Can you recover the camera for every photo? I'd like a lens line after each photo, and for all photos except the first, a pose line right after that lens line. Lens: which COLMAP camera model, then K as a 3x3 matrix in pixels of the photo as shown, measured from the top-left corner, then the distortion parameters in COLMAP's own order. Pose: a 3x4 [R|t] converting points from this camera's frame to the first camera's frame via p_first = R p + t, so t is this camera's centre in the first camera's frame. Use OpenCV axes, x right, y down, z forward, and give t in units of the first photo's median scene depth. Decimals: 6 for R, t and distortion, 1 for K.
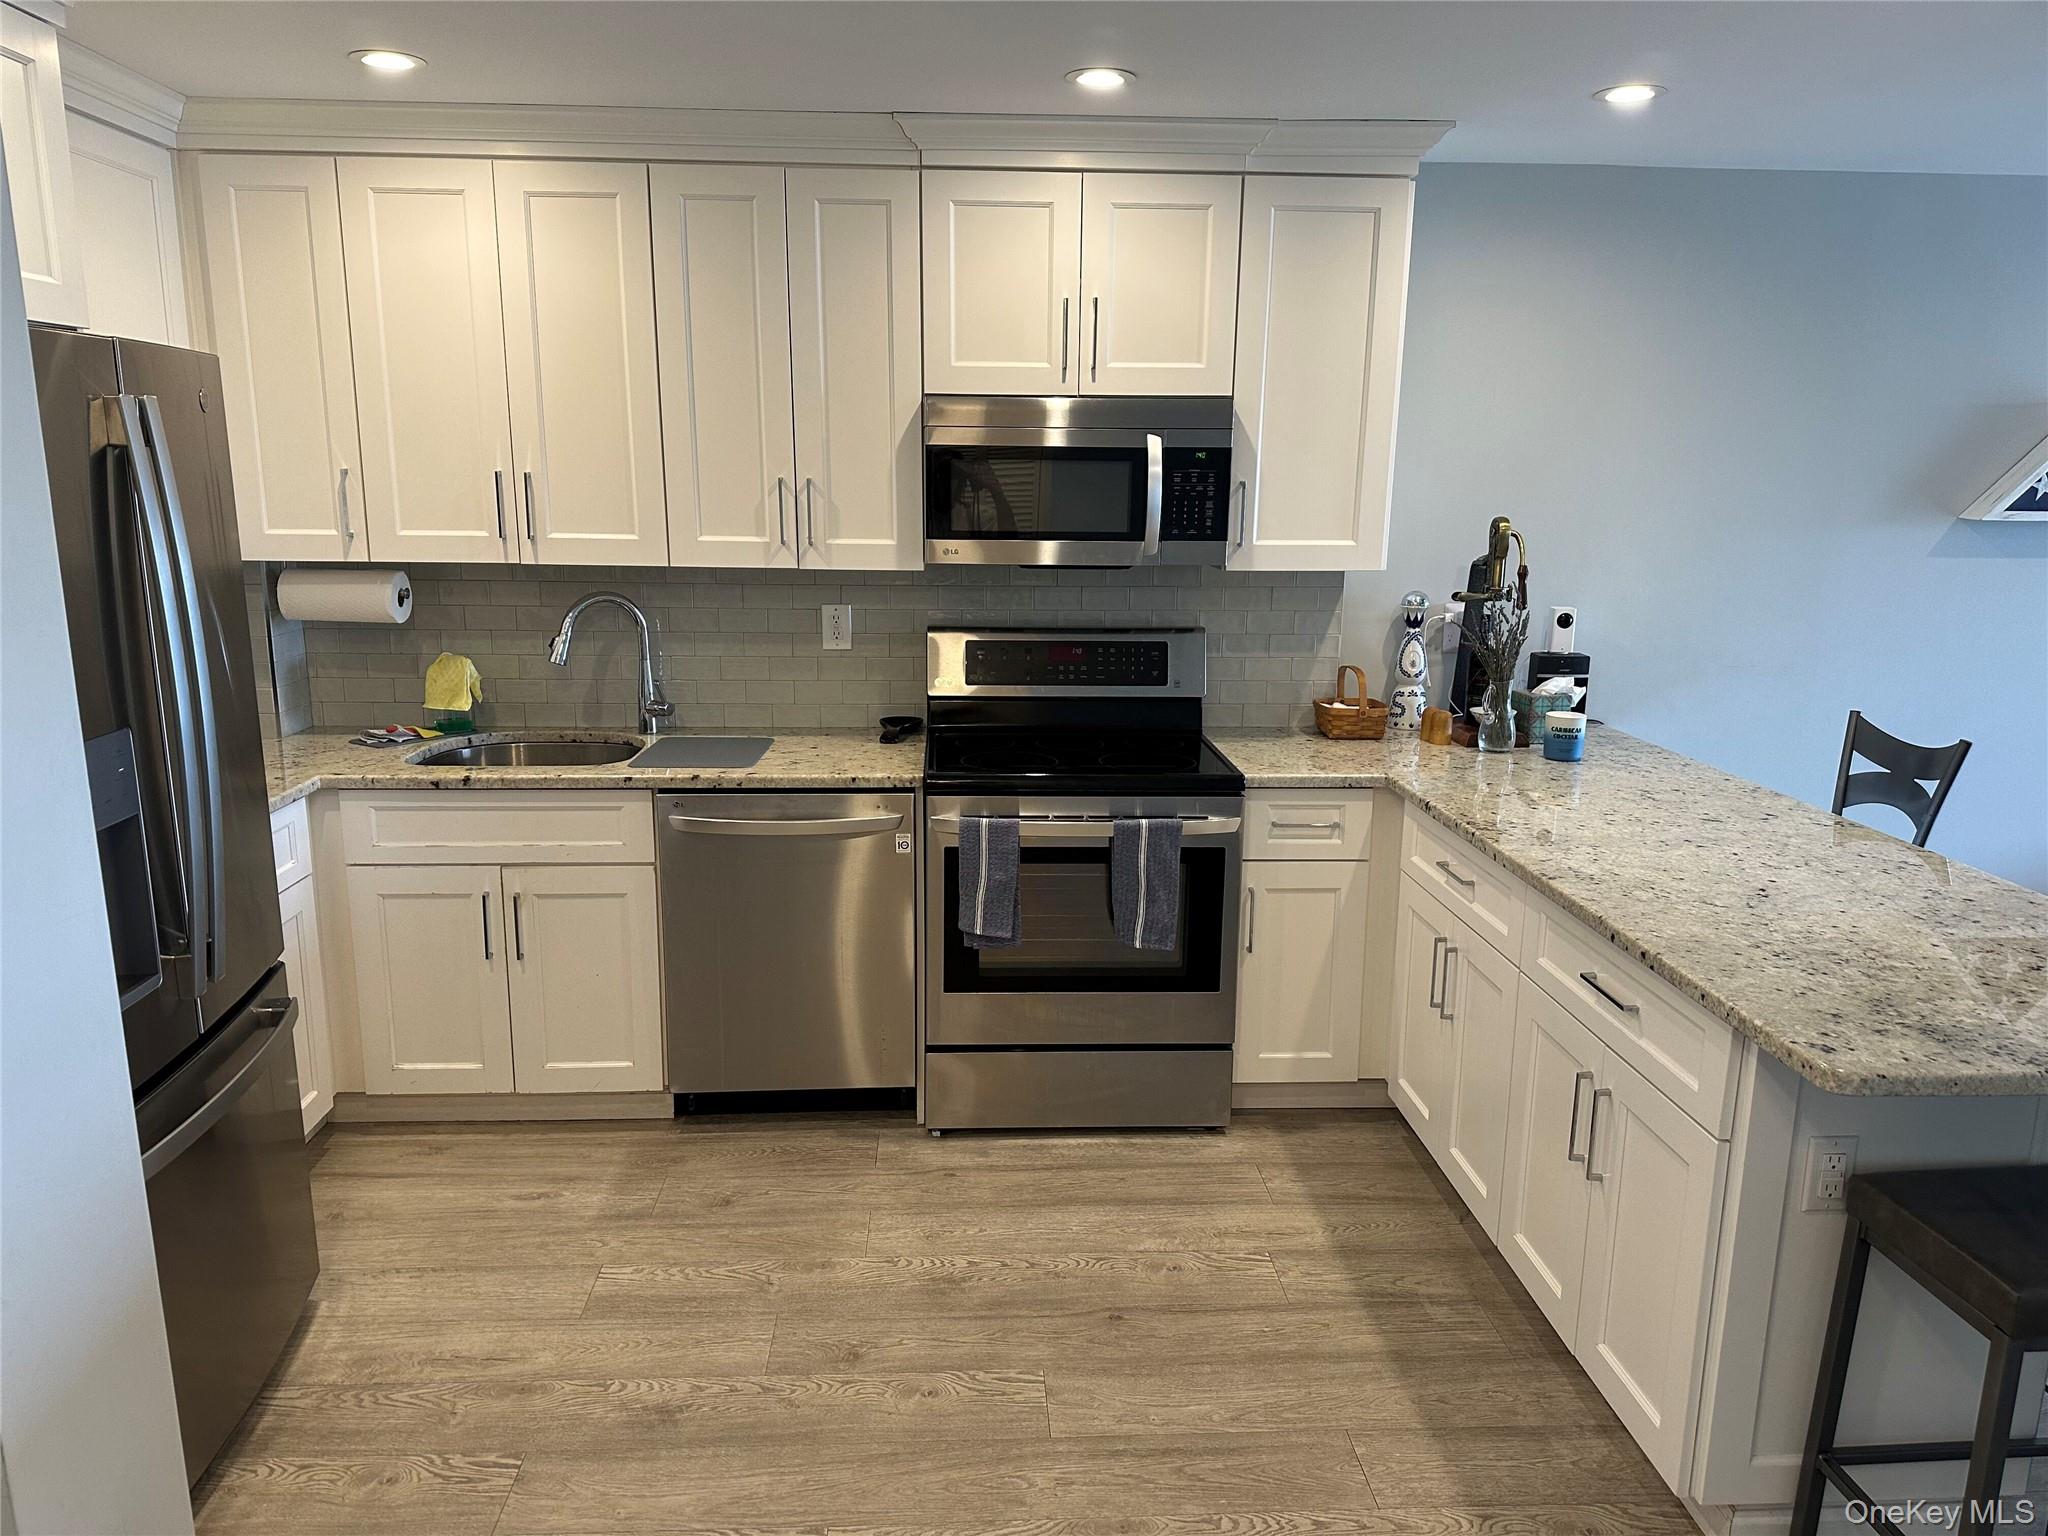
lens RADIAL K [[1430.0, 0, 1015.2], [0, 1430.0, 775.1], [0, 0, 1]] dist [0.140468, -0.223891]
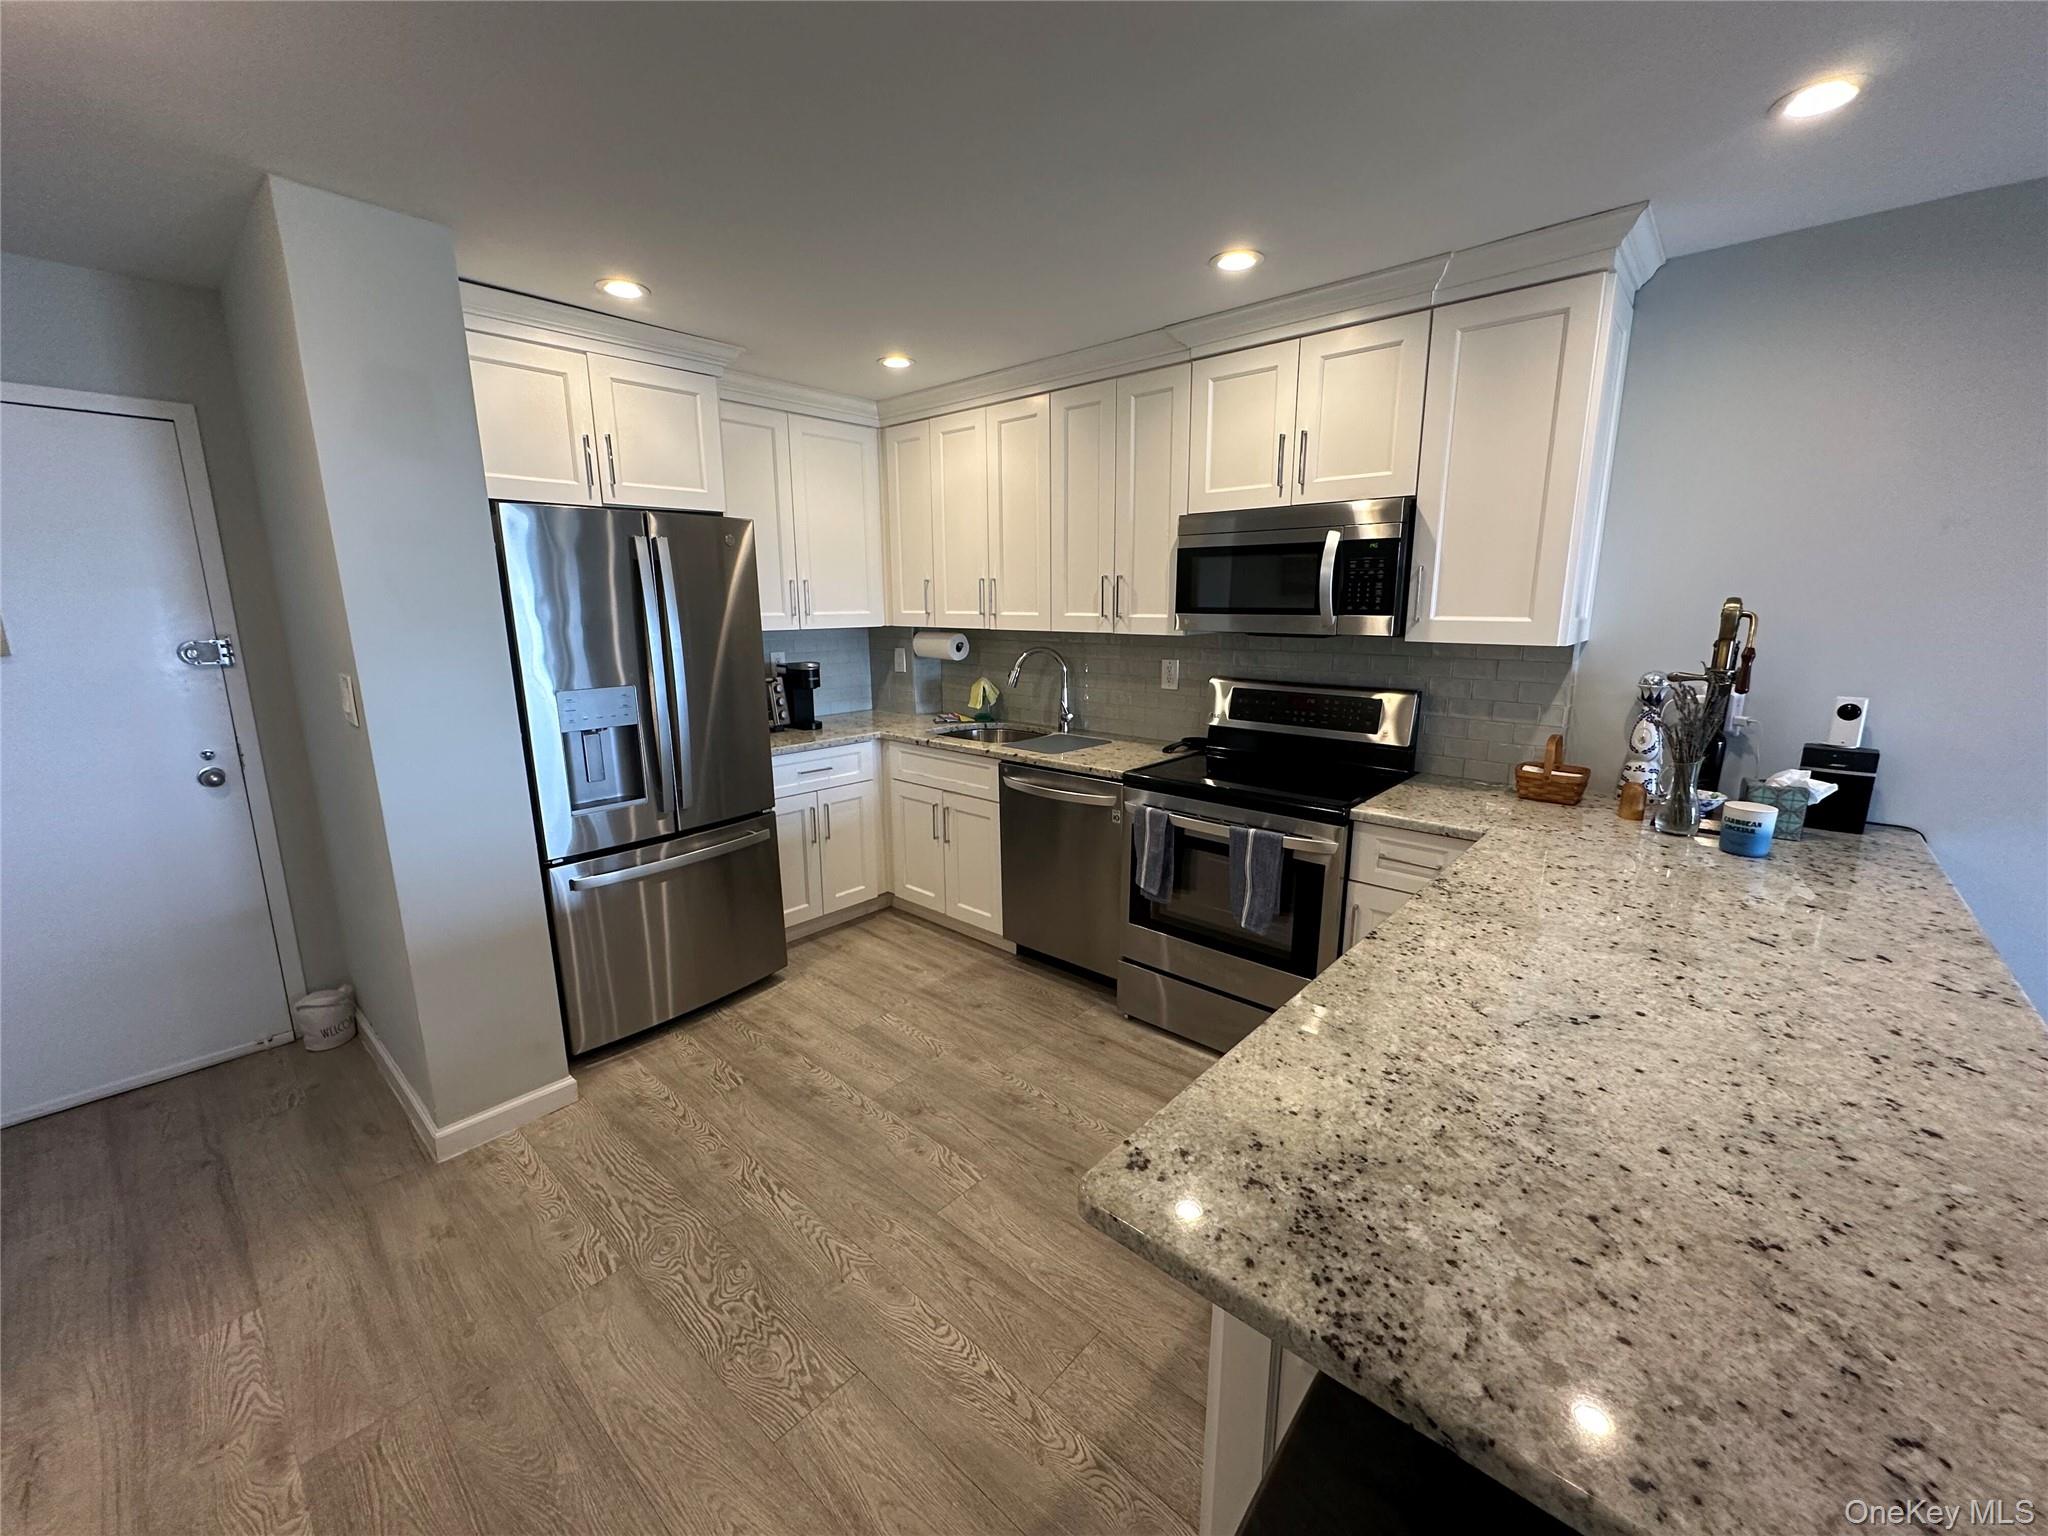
lens RADIAL K [[817.3, 0, 1018.8], [0, 817.3, 765.4], [0, 0, 1]] dist [-0.003626, 0.000754]
pose [[0.709262, 0.129047, -0.693033, 0.431382], [-0.135624, 0.989715, 0.045490, -0.029639], [0.691776, 0.061728, 0.719469, 0.317966]]
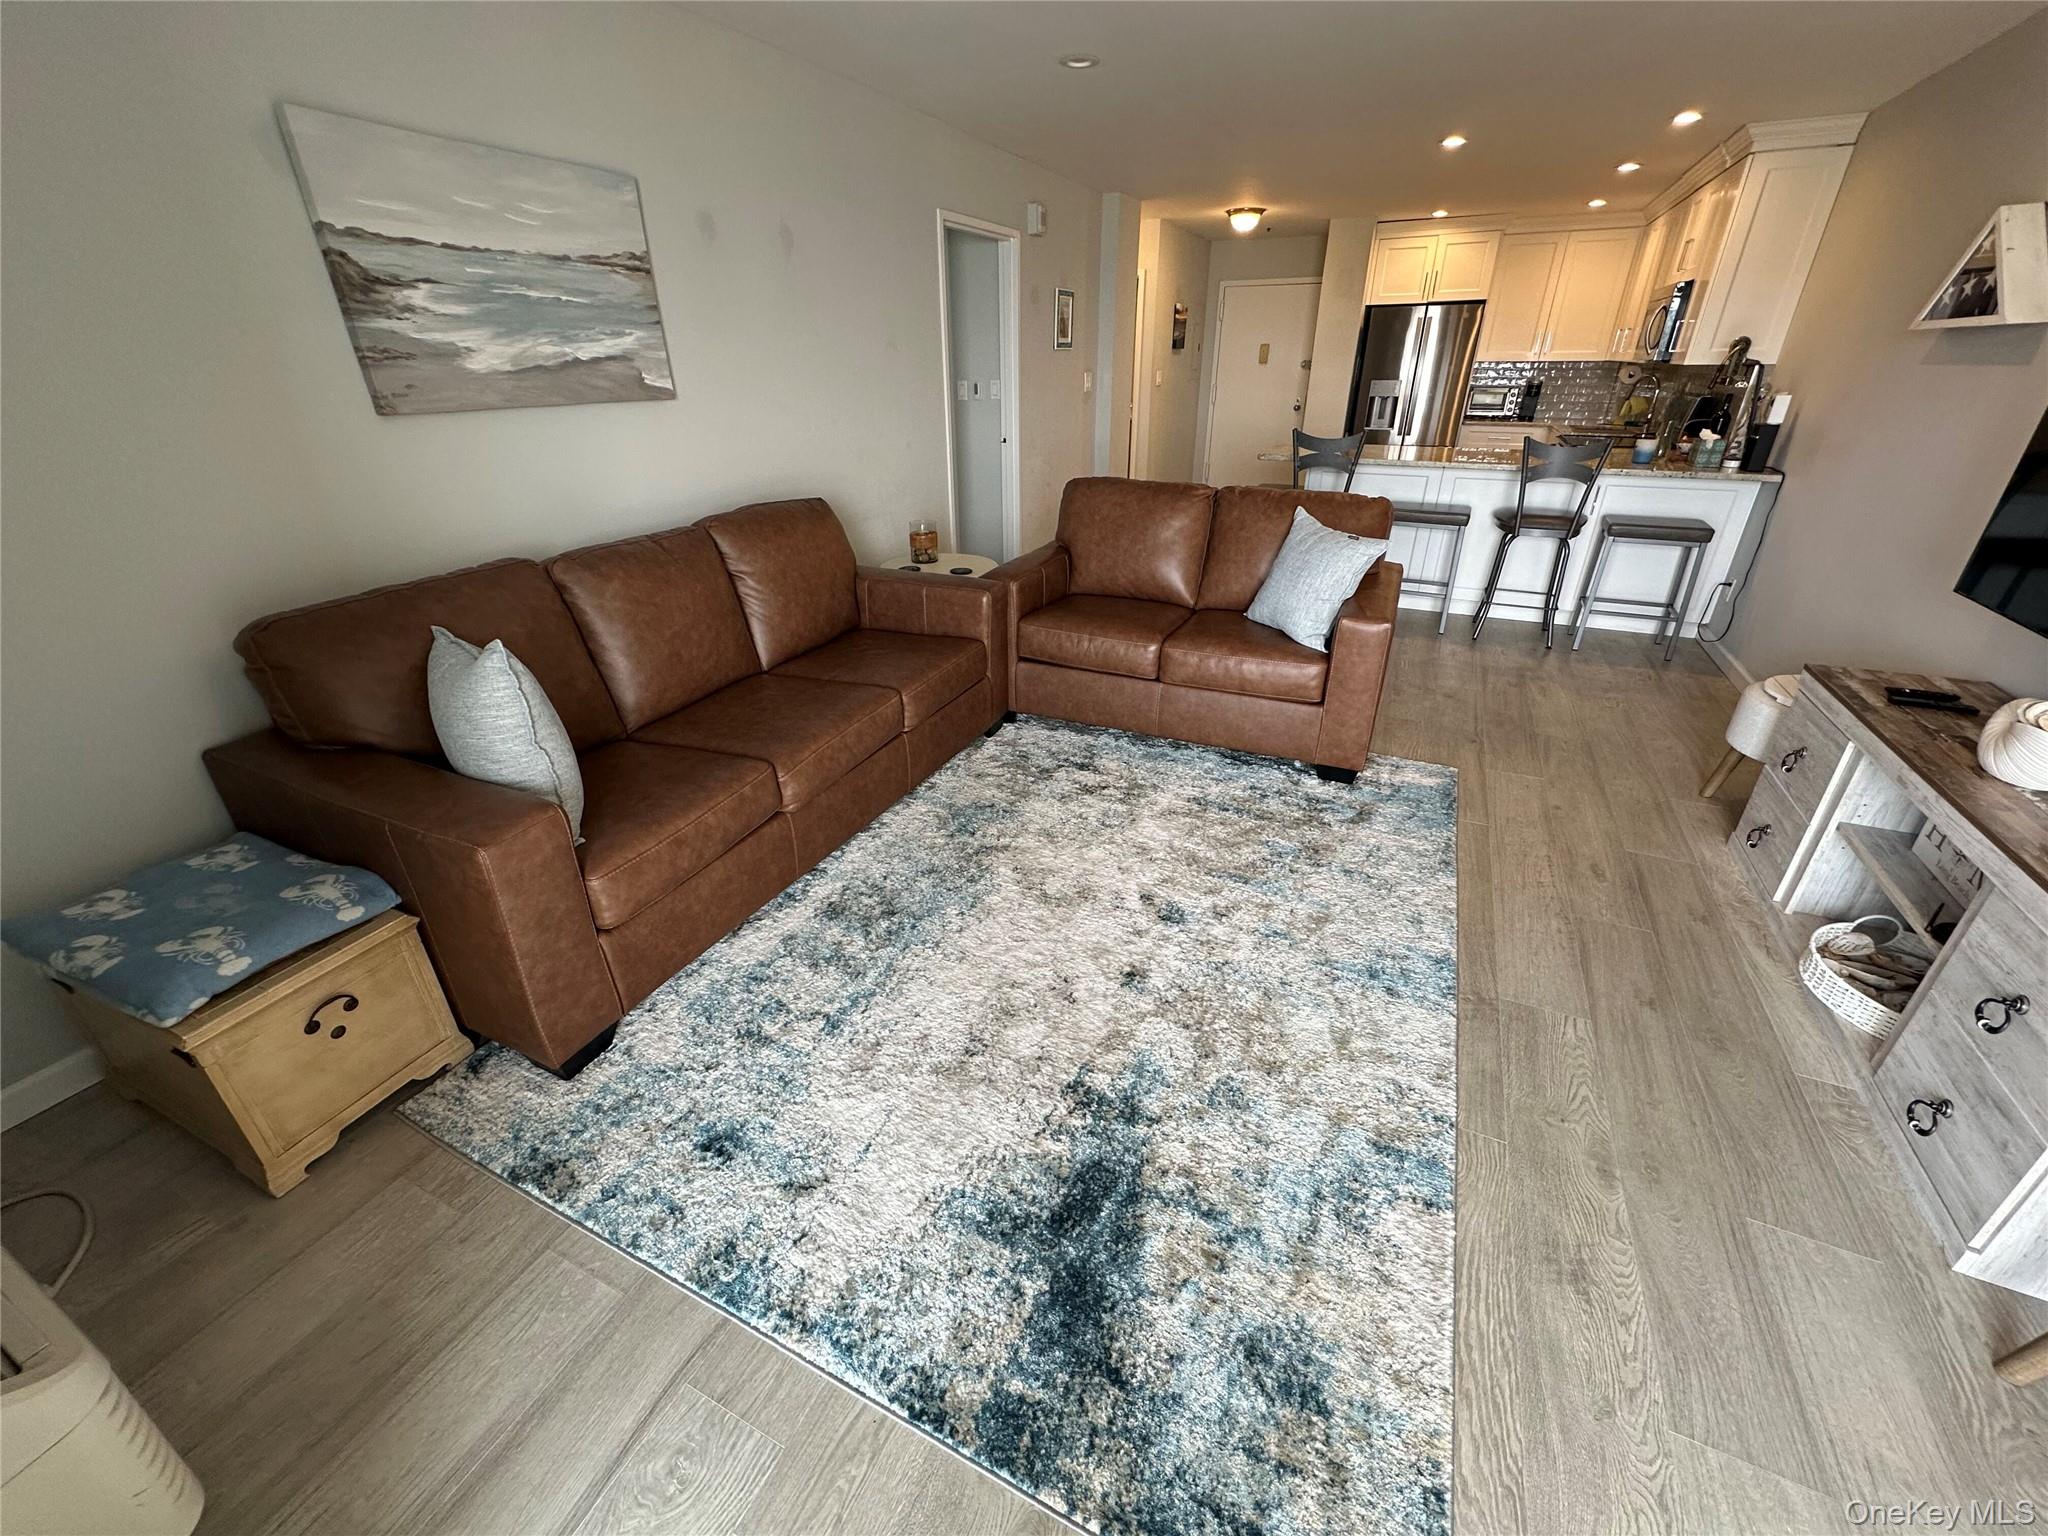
lens RADIAL K [[817.3, 0, 1018.8], [0, 817.3, 765.4], [0, 0, 1]] dist [-0.003626, 0.000754]
pose [[-0.484279, 0.385390, -0.785461, 2.043272], [-0.179917, 0.834704, 0.520480, -0.105214], [0.856215, 0.393375, -0.334891, 0.858193]]
